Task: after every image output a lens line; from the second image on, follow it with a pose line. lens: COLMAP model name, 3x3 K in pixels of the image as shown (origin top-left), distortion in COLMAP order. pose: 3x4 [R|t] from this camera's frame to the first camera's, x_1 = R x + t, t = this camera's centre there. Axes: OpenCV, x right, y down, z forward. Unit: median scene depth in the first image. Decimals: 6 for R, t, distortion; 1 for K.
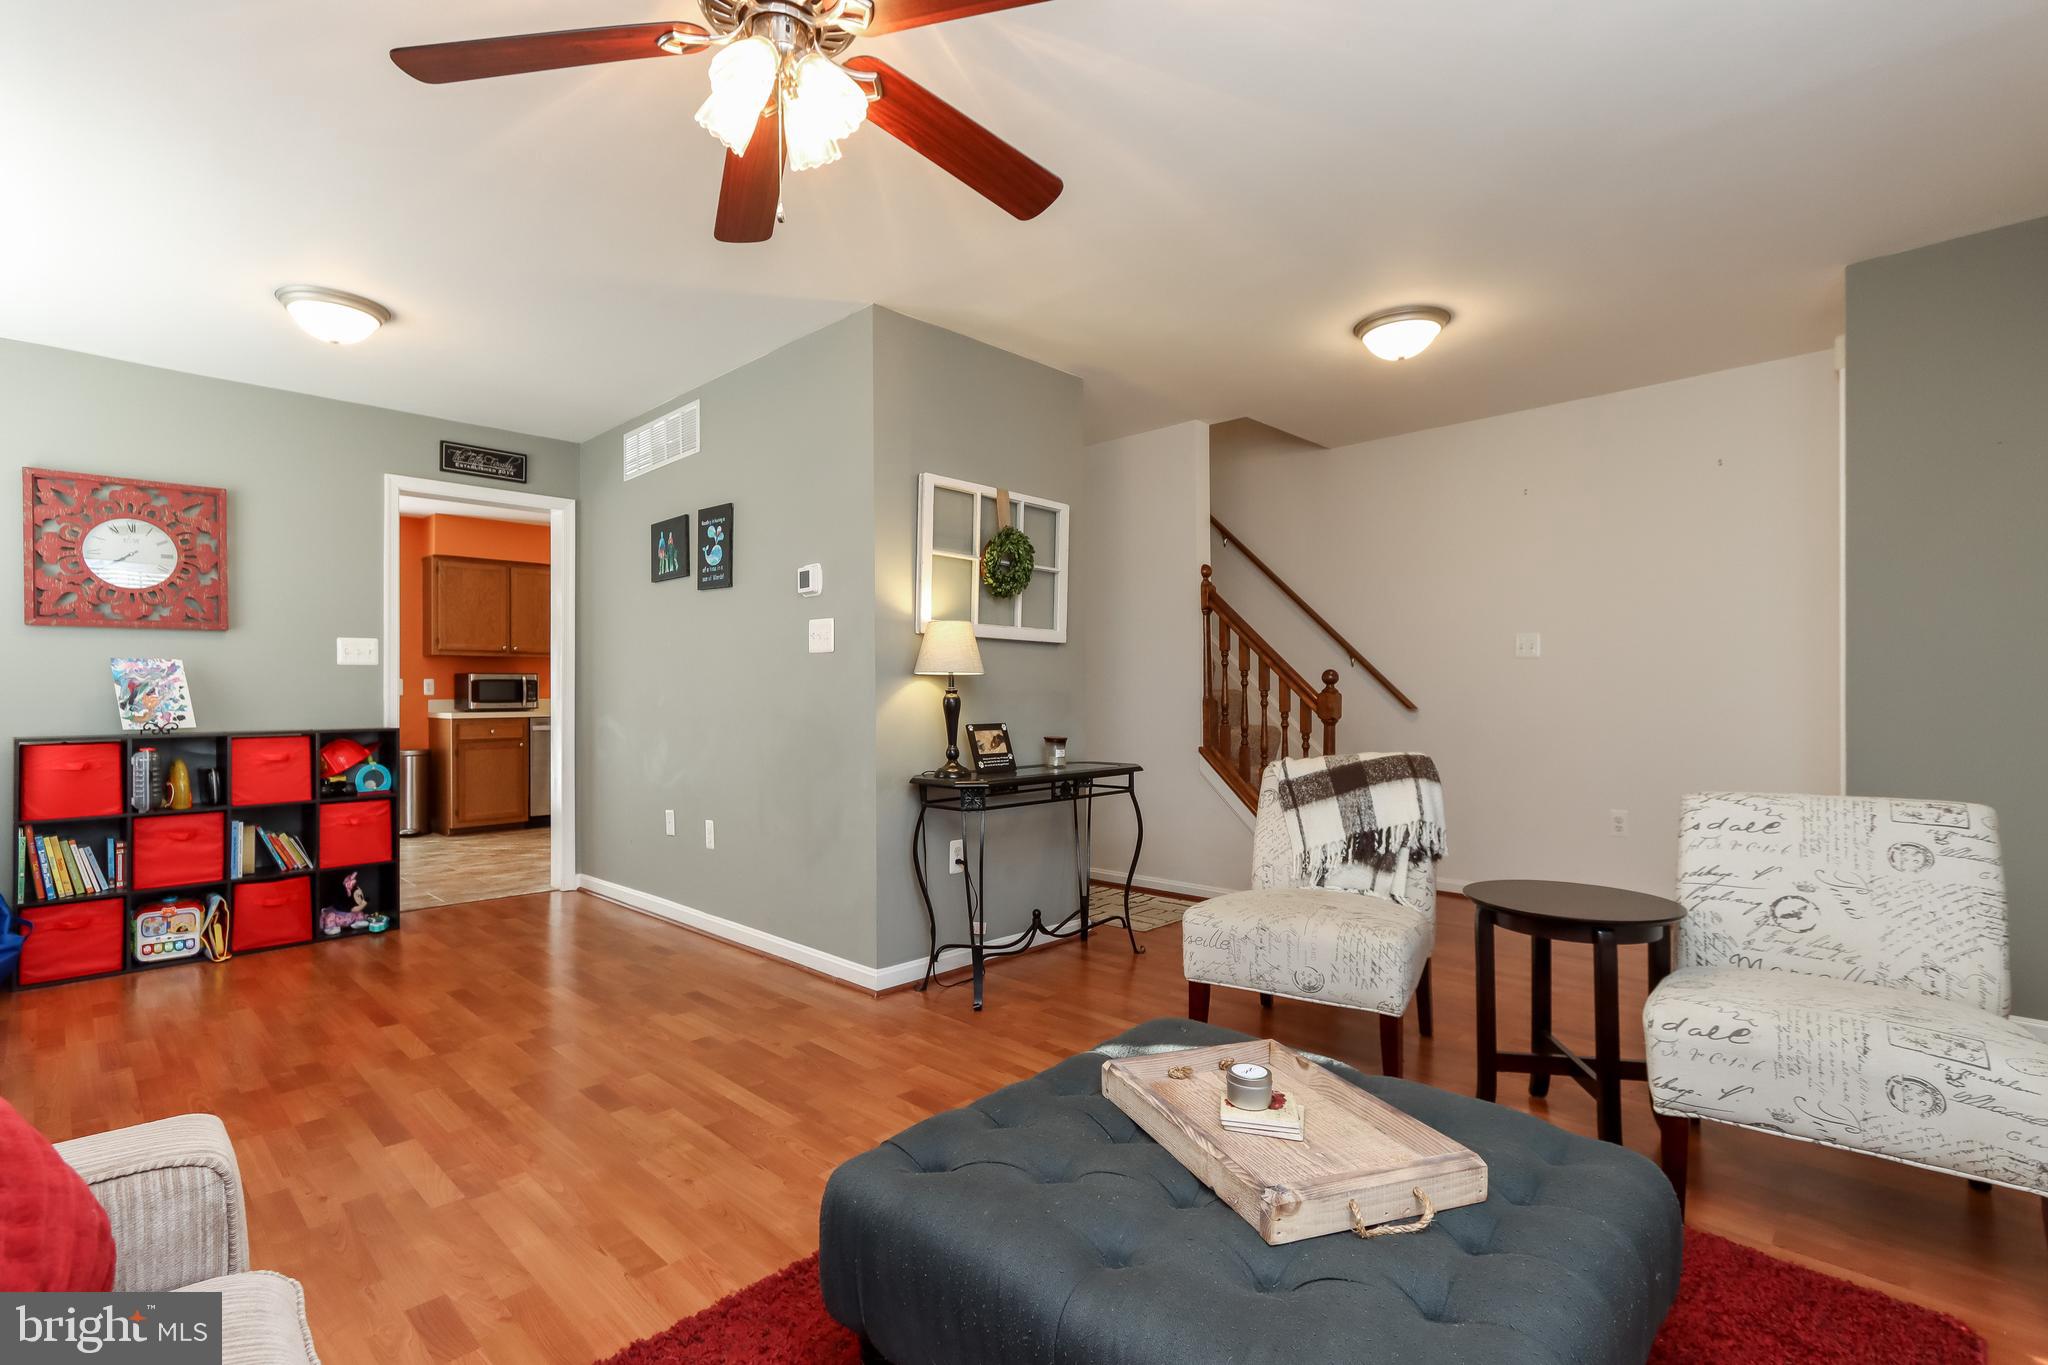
lens RADIAL K [[972.2, 0, 983.5], [0, 972.2, 698.2], [0, 0, 1]] dist [-0.000613, 0.000171]
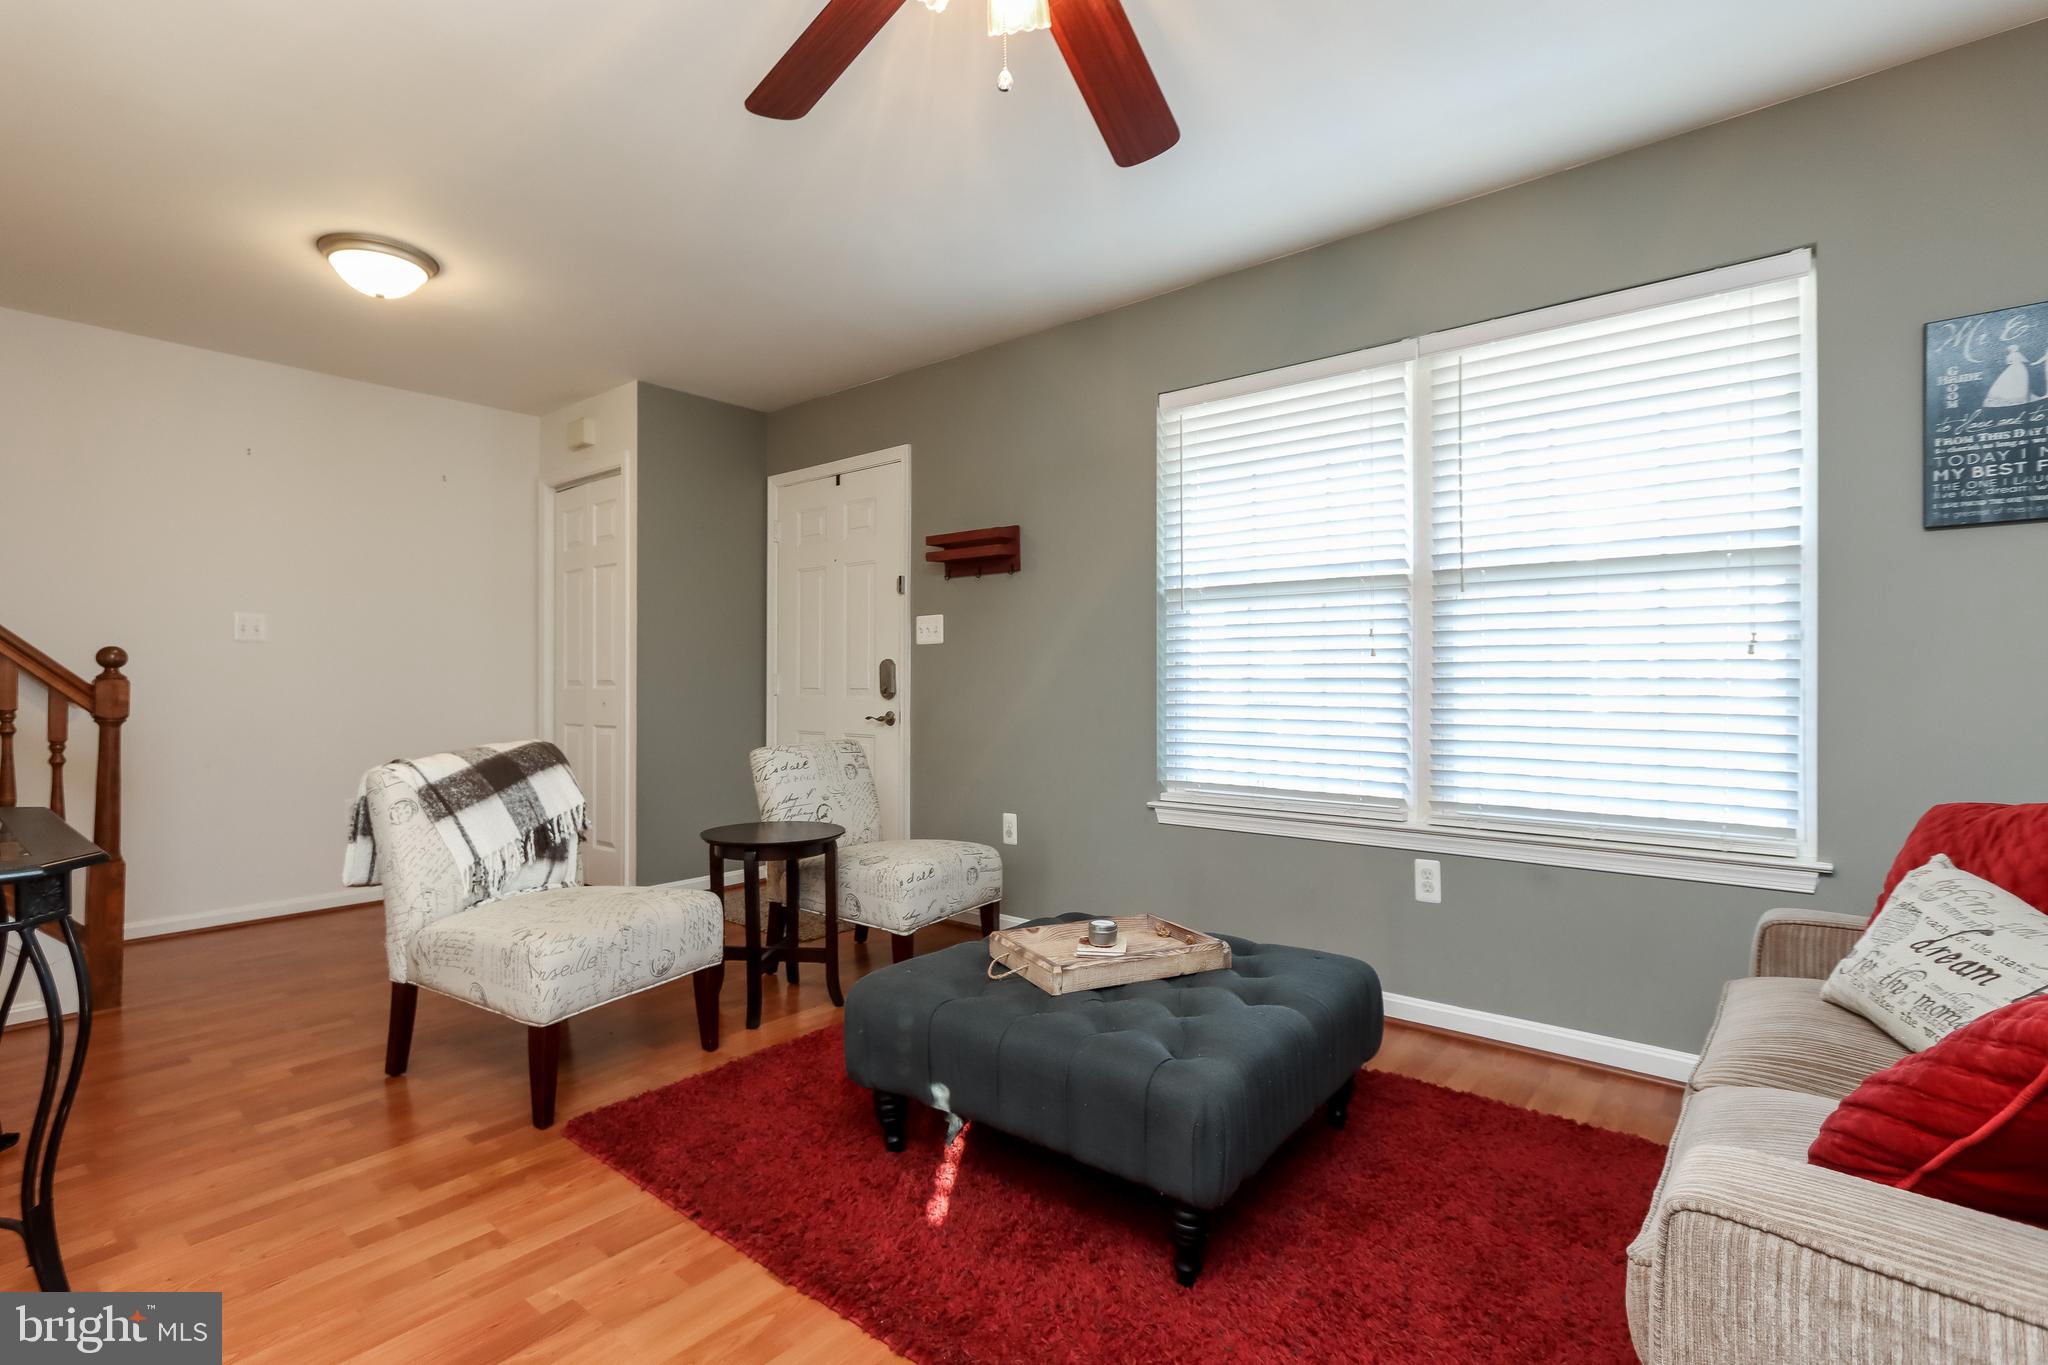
lens RADIAL K [[972.2, 0, 983.5], [0, 972.2, 698.2], [0, 0, 1]] dist [-0.000613, 0.000171]
pose [[-0.109341, -0.015217, 0.993888, -0.577543], [0.006885, 0.999847, 0.016066, 0.000962], [-0.993980, 0.008599, -0.109220, 0.642335]]
